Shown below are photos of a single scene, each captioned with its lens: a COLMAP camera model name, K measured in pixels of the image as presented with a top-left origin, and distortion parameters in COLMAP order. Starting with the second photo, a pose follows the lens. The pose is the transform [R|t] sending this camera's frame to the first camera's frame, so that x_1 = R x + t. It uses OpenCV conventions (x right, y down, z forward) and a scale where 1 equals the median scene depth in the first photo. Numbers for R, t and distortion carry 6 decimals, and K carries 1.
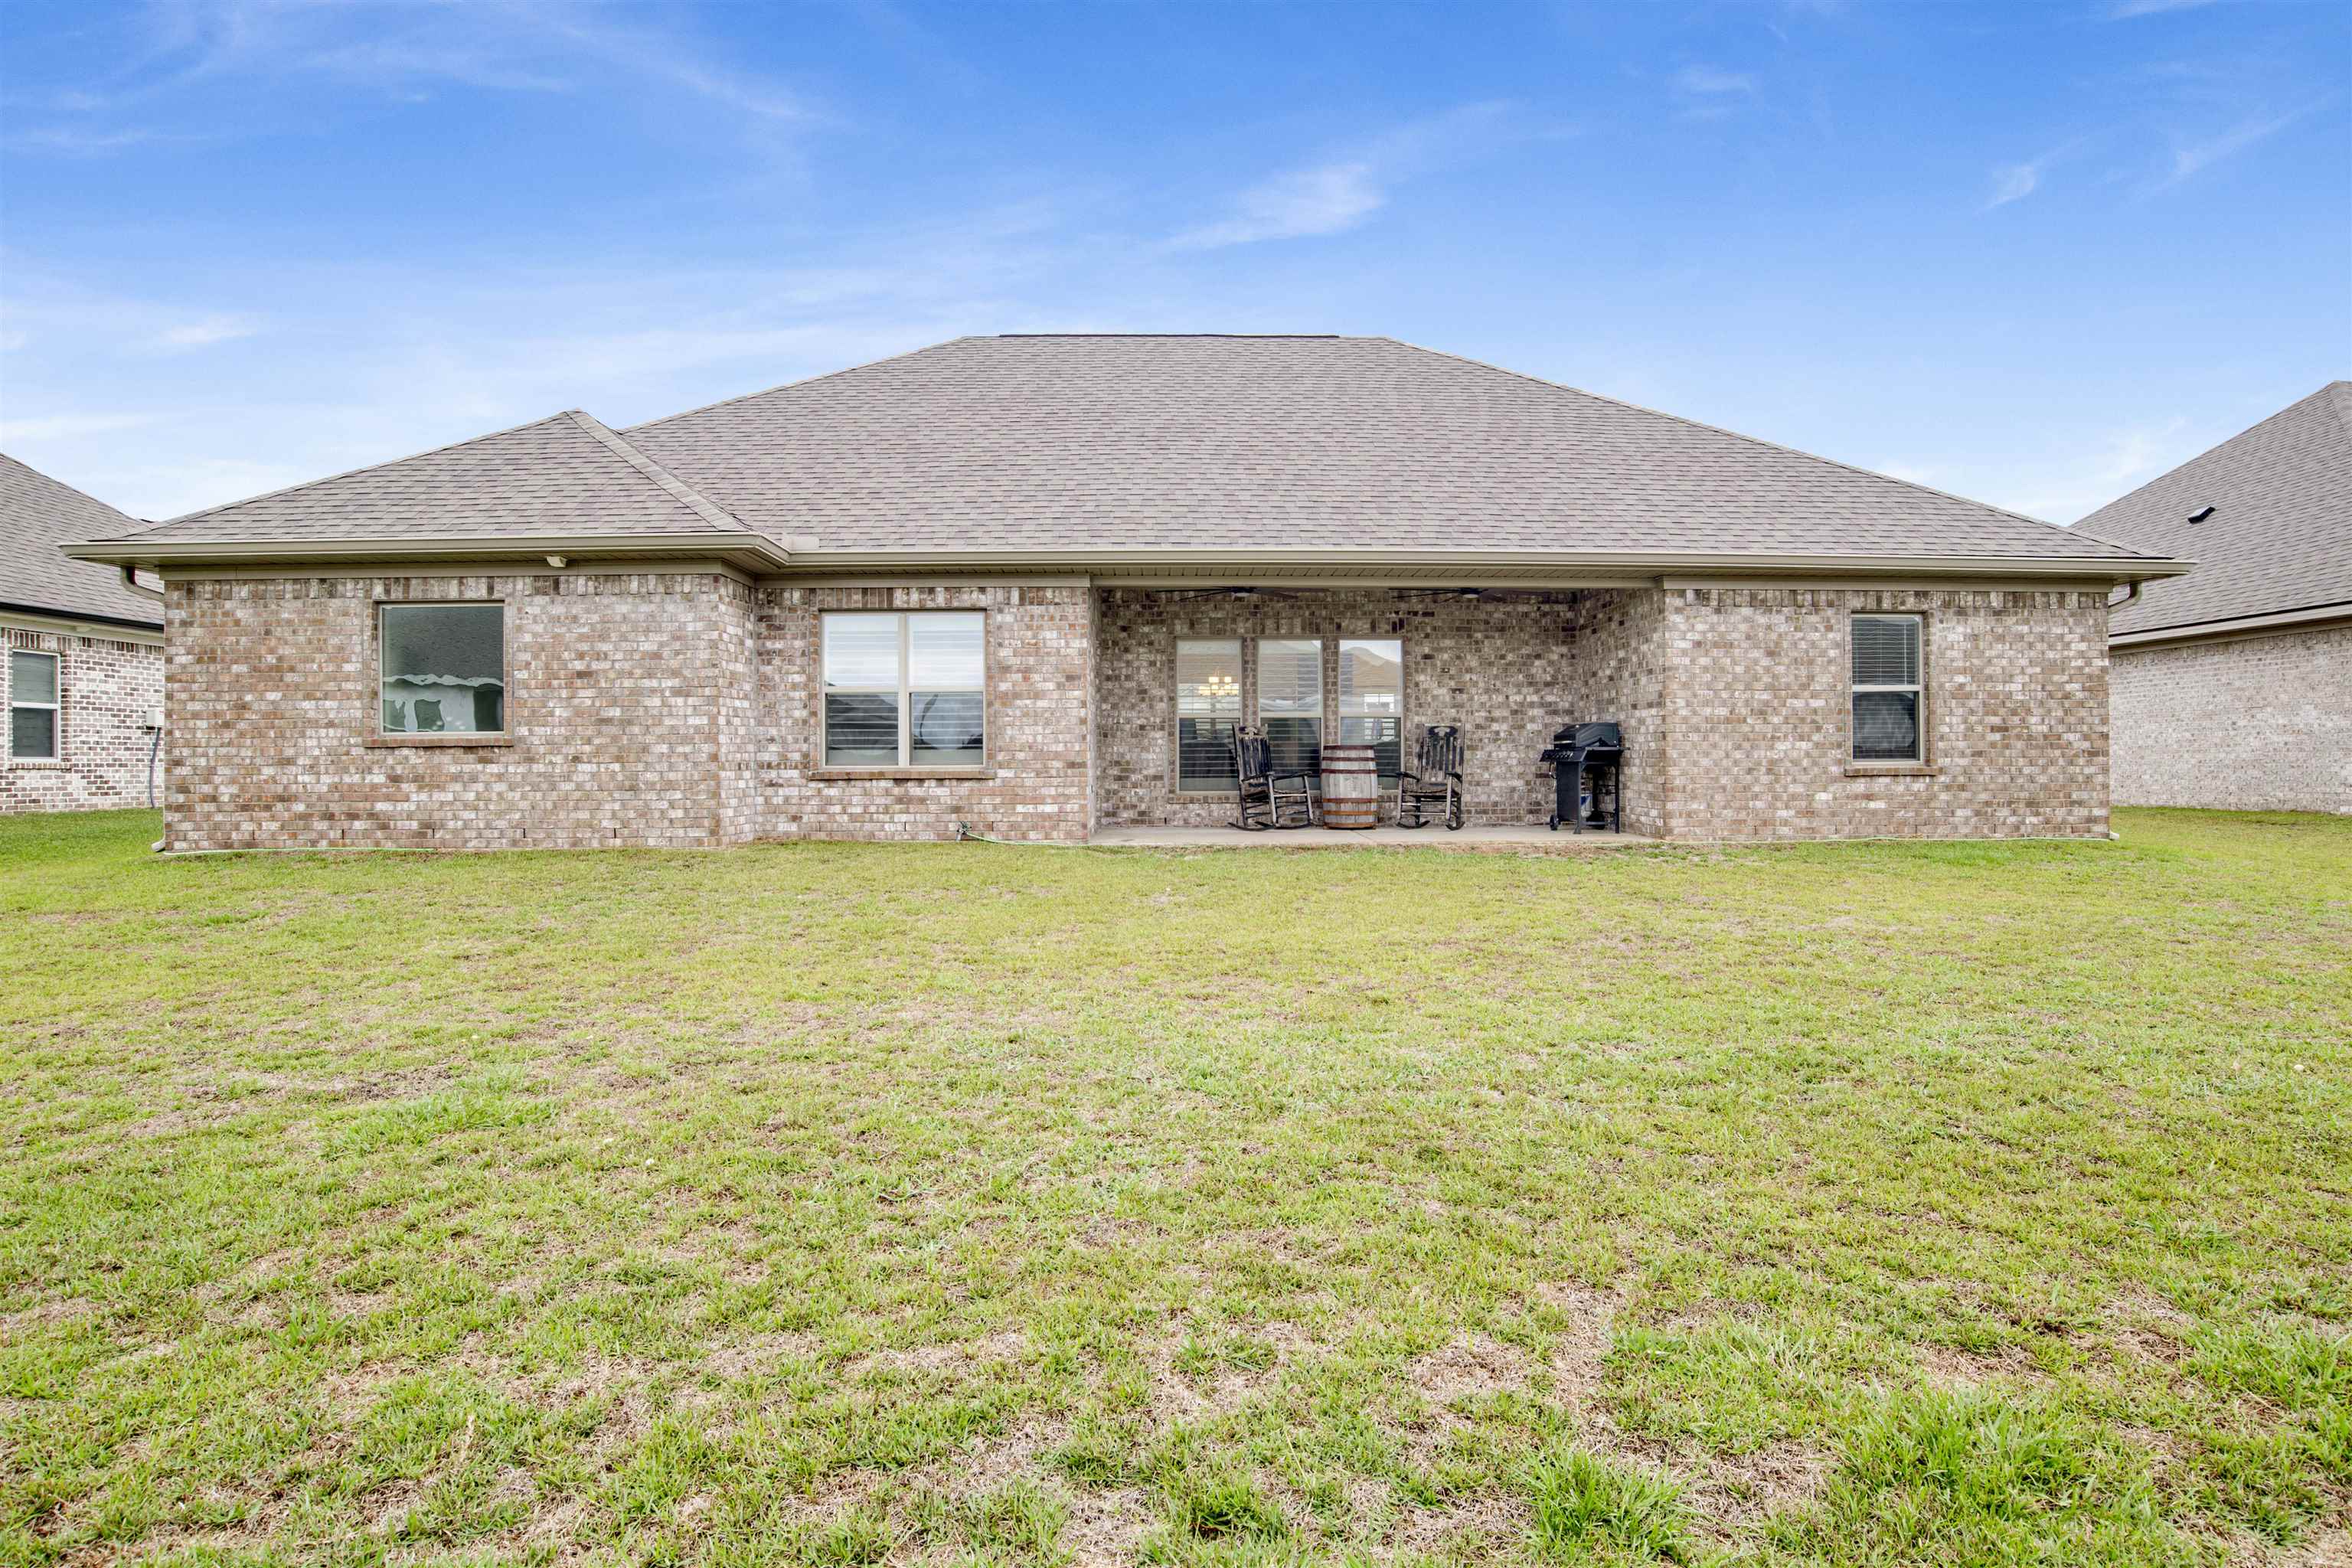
lens RADIAL K [[1222.4, 0, 1178.5], [0, 1222.4, 777.3], [0, 0, 1]] dist [-0.022656, 0.002675]
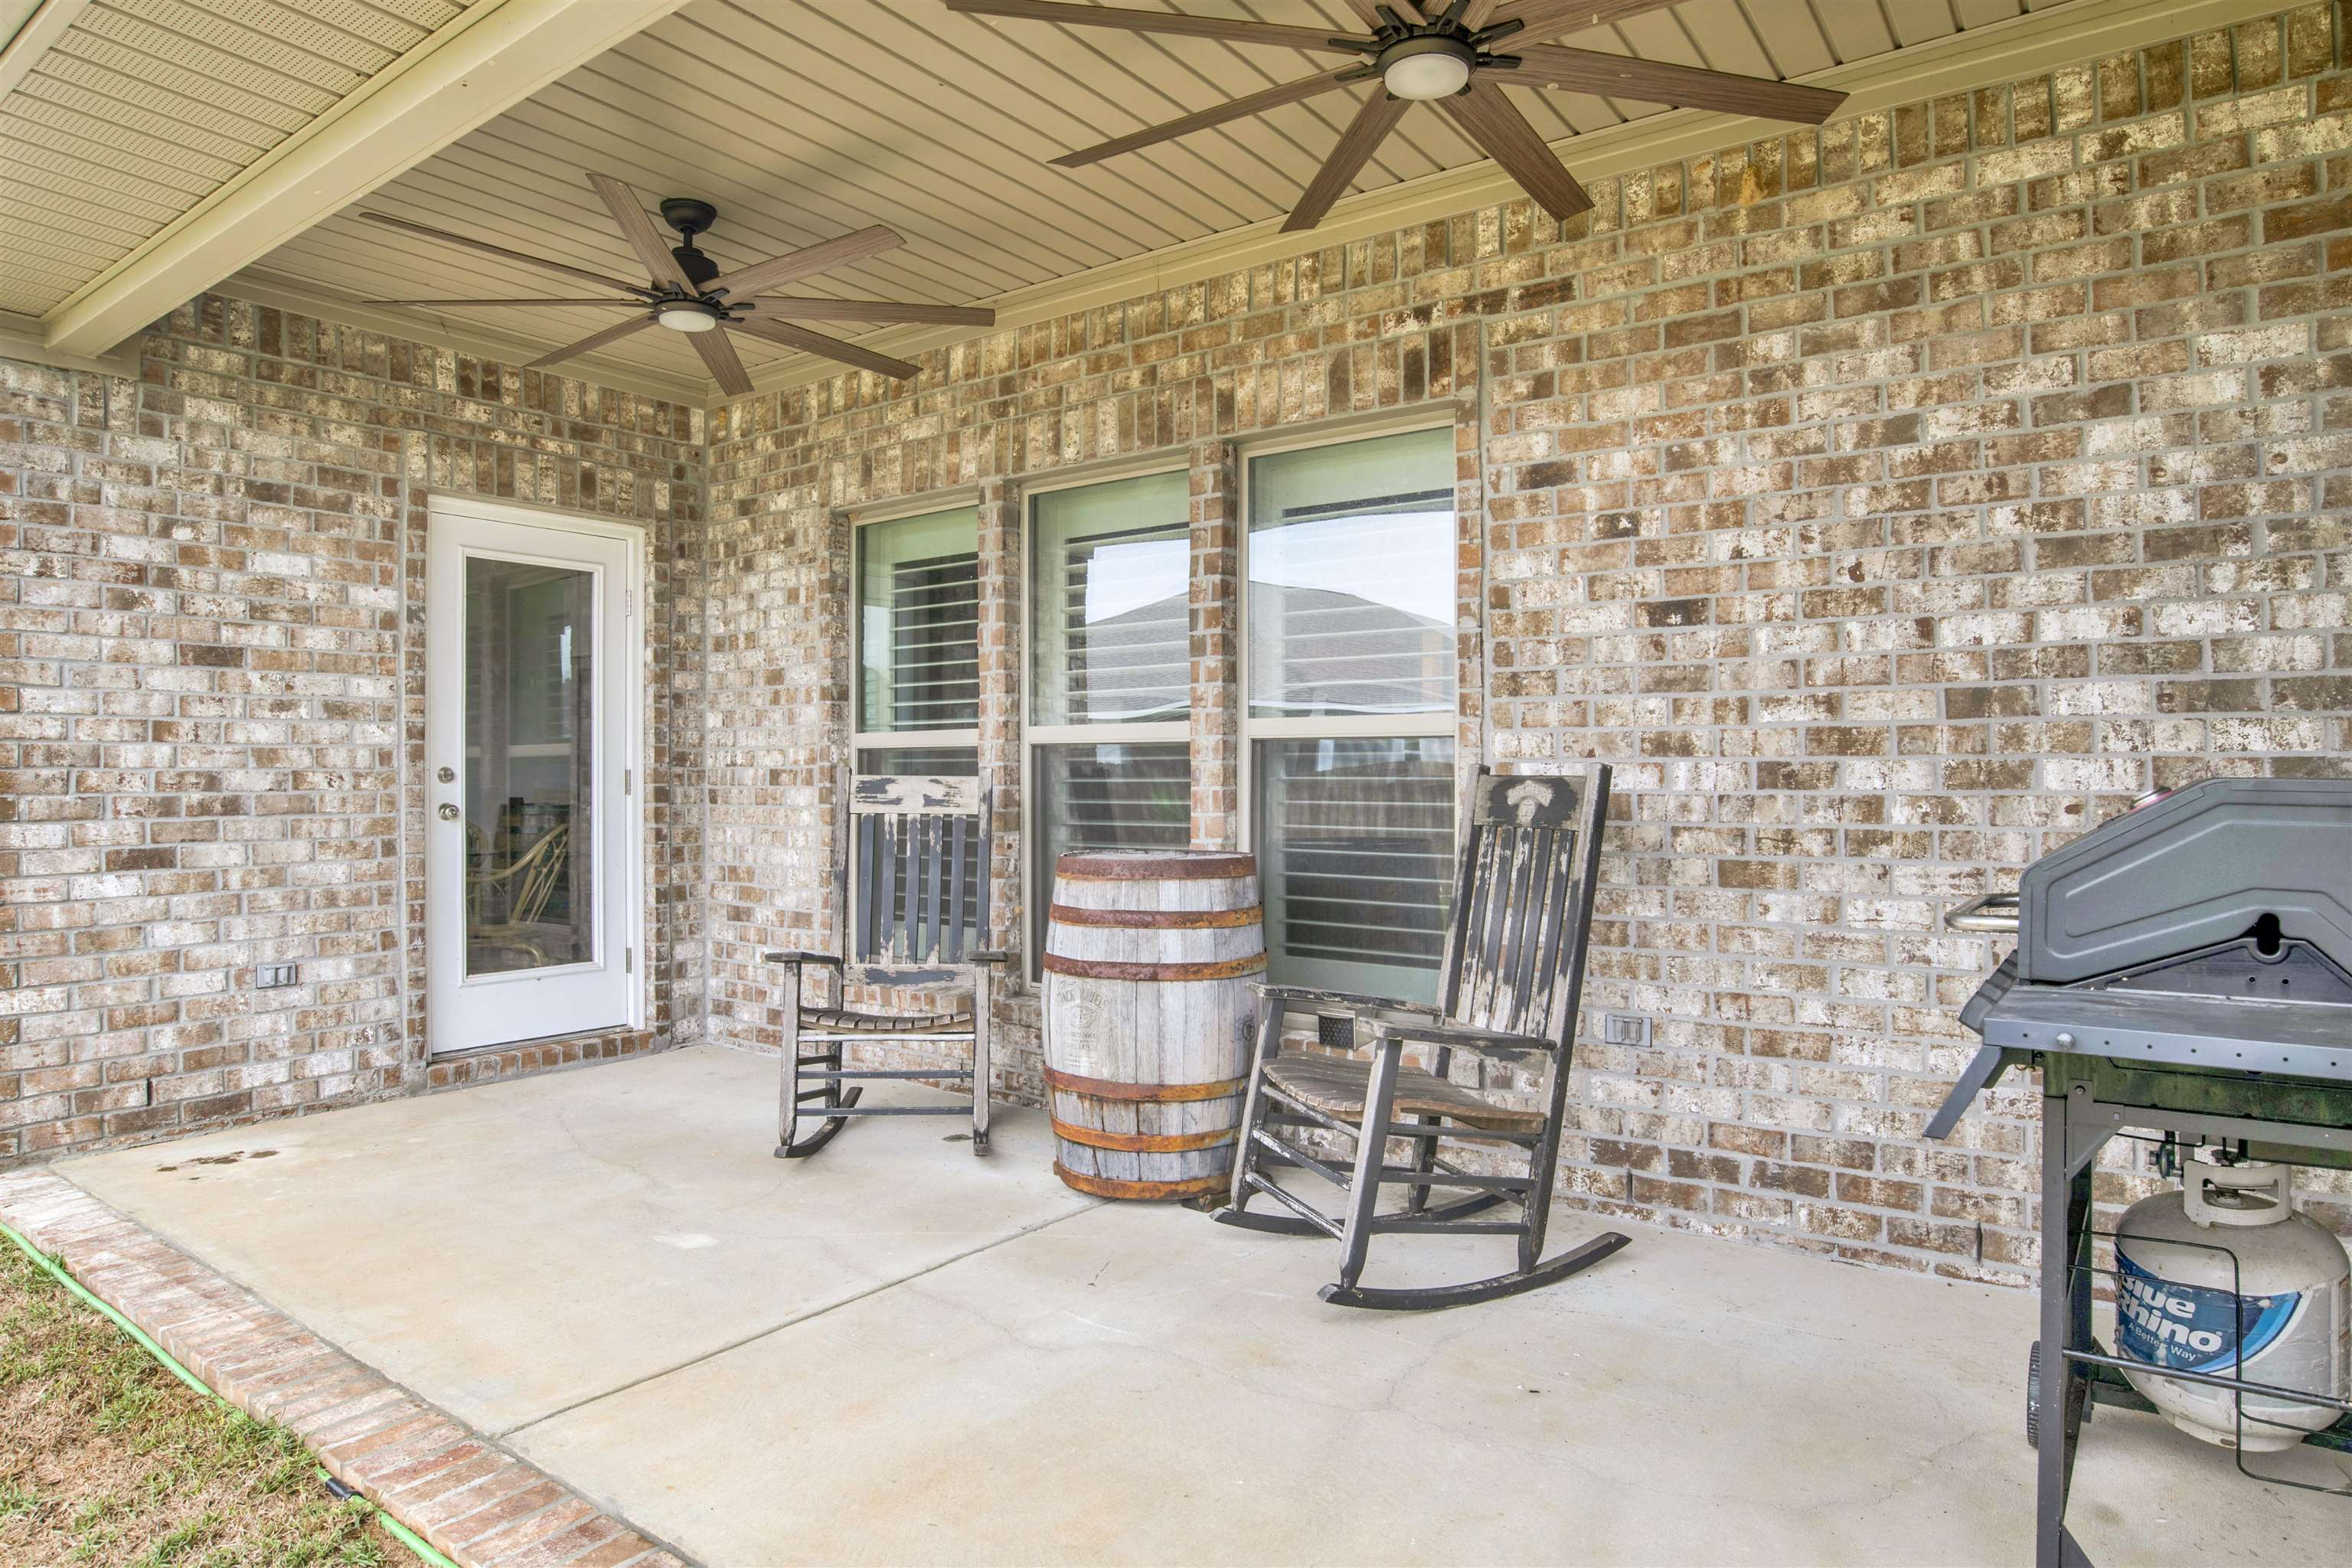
lens RADIAL K [[1361.9, 0, 1176.8], [0, 1361.9, 781.9], [0, 0, 1]] dist [-0.048143, 0.004264]
pose [[0.794805, 0.004987, -0.606845, 0.304991], [-0.006875, 0.999976, -0.000787, -0.039535], [0.606827, 0.004798, 0.794820, 0.752607]]
